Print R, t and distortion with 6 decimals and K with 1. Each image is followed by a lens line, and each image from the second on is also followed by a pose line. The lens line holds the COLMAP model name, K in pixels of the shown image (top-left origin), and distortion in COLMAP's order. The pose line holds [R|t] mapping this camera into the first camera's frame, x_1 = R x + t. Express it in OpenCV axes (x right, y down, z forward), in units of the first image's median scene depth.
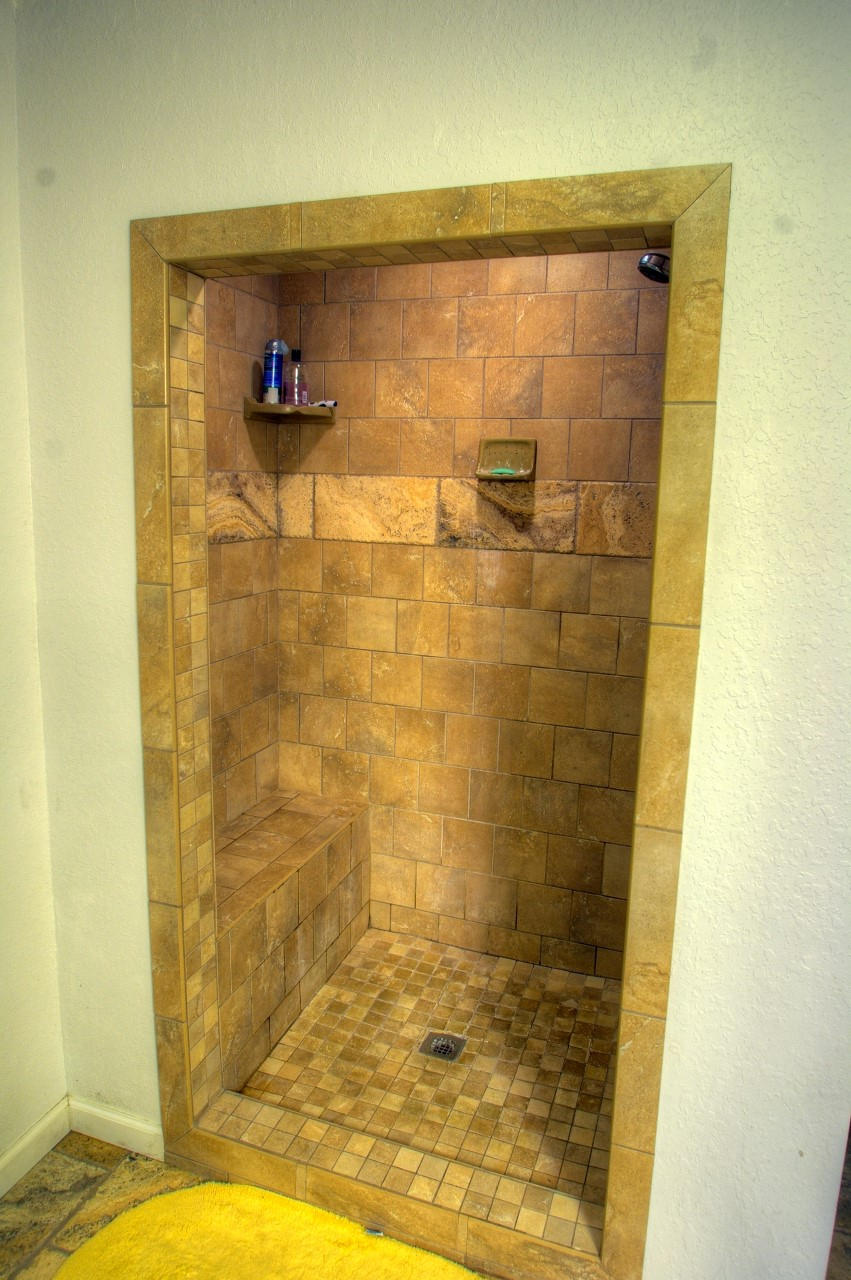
lens RADIAL K [[818.9, 0, 425.6], [0, 818.9, 639.3], [0, 0, 1]] dist [-0.024315, 0.000433]
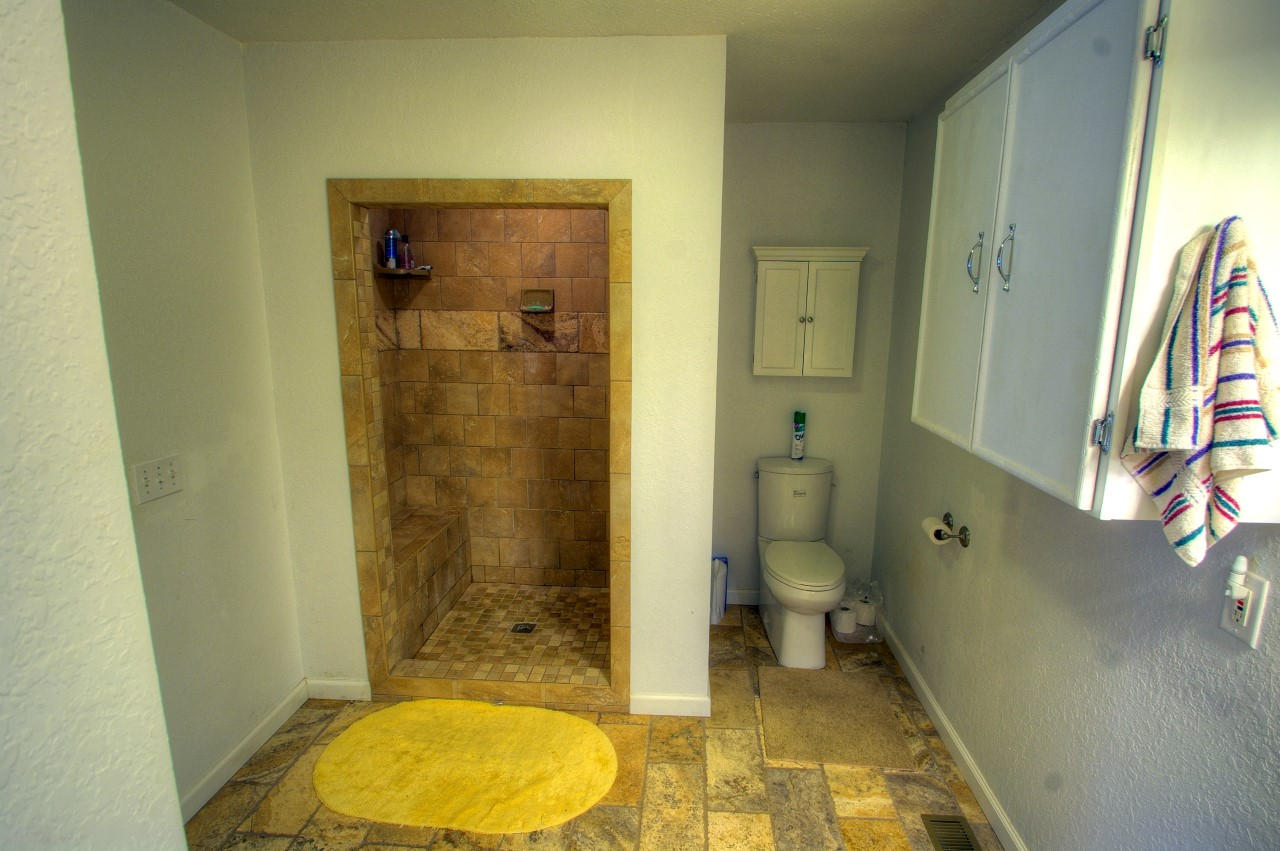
lens RADIAL K [[610.4, 0, 643.0], [0, 610.4, 424.8], [0, 0, 1]] dist [-0.010236, 0.000106]
pose [[0.963023, -0.064021, 0.261703, -0.059379], [0.062564, 0.997944, 0.013902, 0.059424], [-0.262055, 0.002985, 0.965048, -0.451666]]
